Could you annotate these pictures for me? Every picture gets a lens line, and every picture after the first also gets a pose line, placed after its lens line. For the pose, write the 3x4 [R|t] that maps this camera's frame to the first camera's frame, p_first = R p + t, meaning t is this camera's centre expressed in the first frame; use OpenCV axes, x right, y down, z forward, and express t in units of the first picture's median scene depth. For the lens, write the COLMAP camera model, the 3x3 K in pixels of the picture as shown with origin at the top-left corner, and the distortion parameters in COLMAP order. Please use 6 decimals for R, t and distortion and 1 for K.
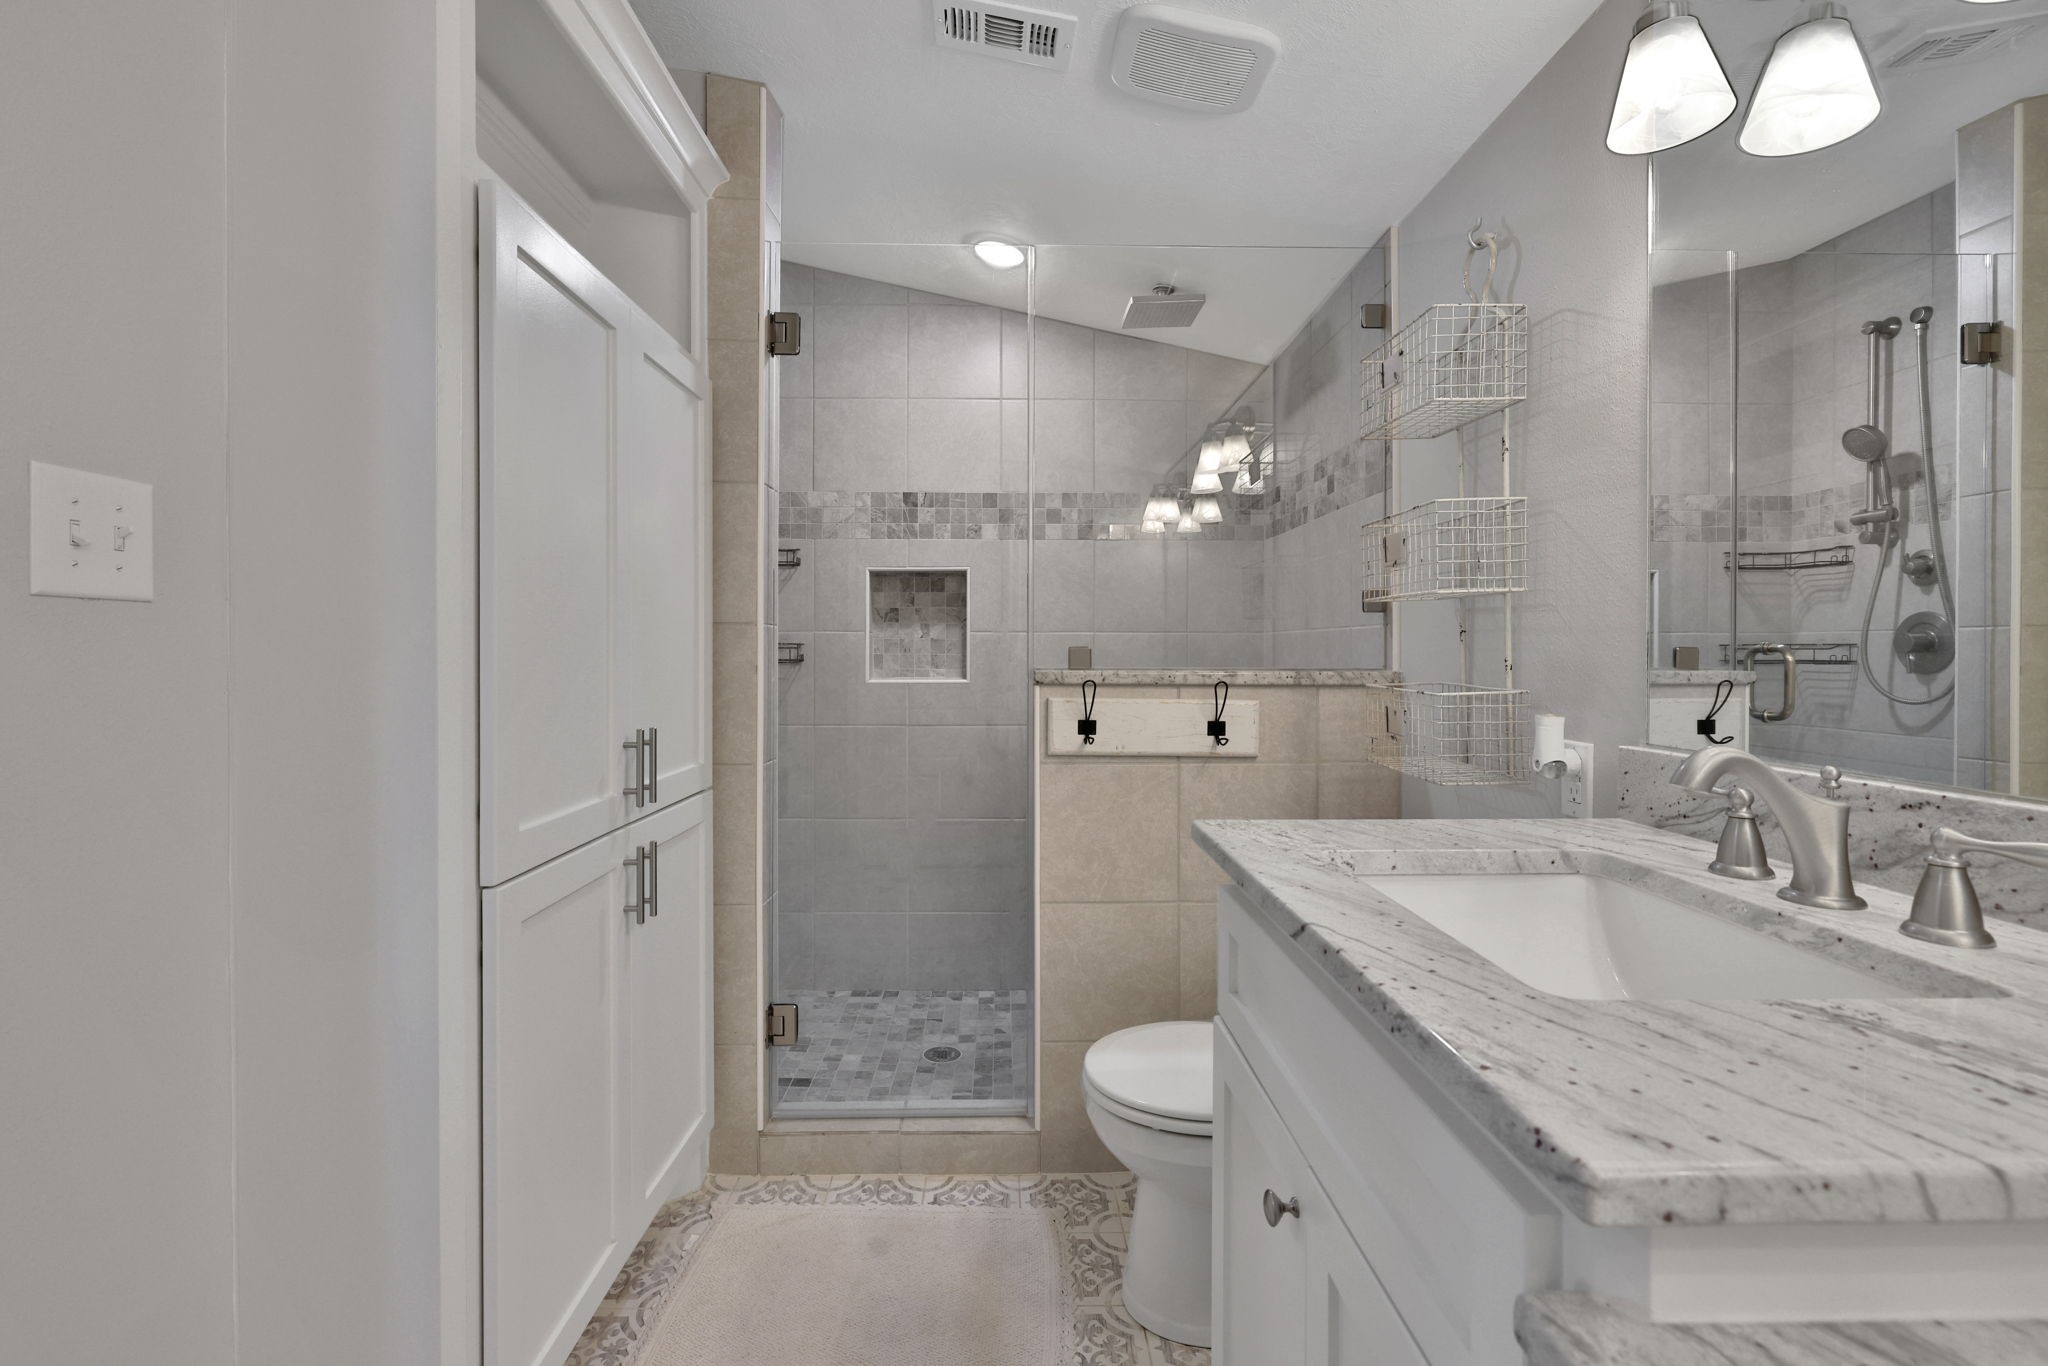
lens RADIAL K [[948.6, 0, 1021.5], [0, 948.6, 667.2], [0, 0, 1]] dist [-0.009098, 0.001277]
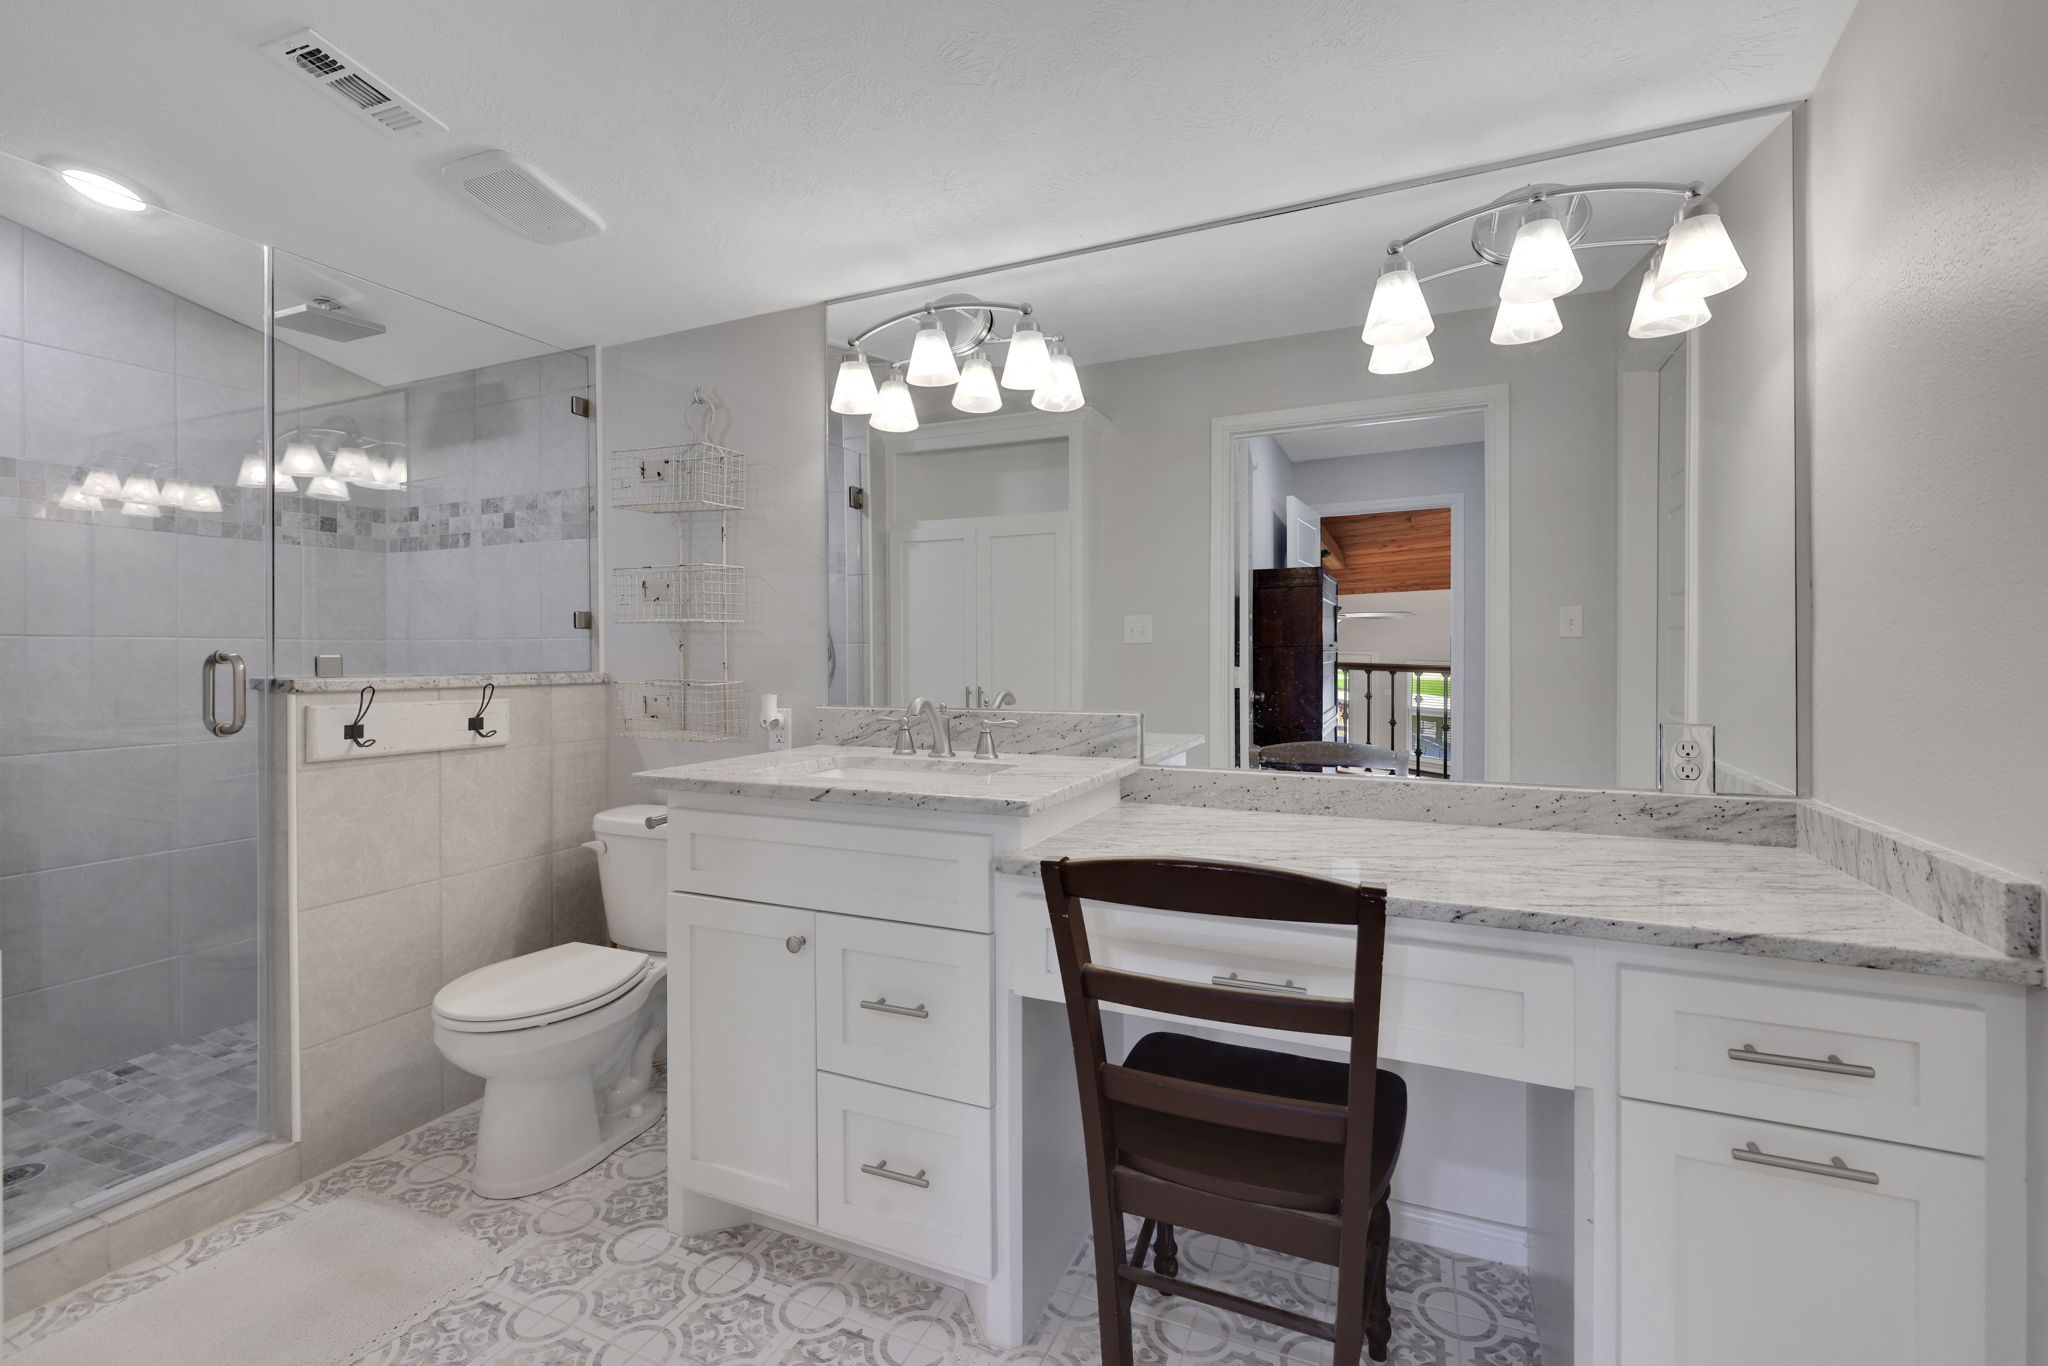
lens RADIAL K [[948.6, 0, 1012.8], [0, 948.6, 669.2], [0, 0, 1]] dist [-0.009098, 0.001277]
pose [[0.422201, -0.017358, 0.906336, -0.574041], [0.017665, 0.999784, 0.010919, -0.004842], [-0.906330, 0.011400, 0.422416, -0.108856]]
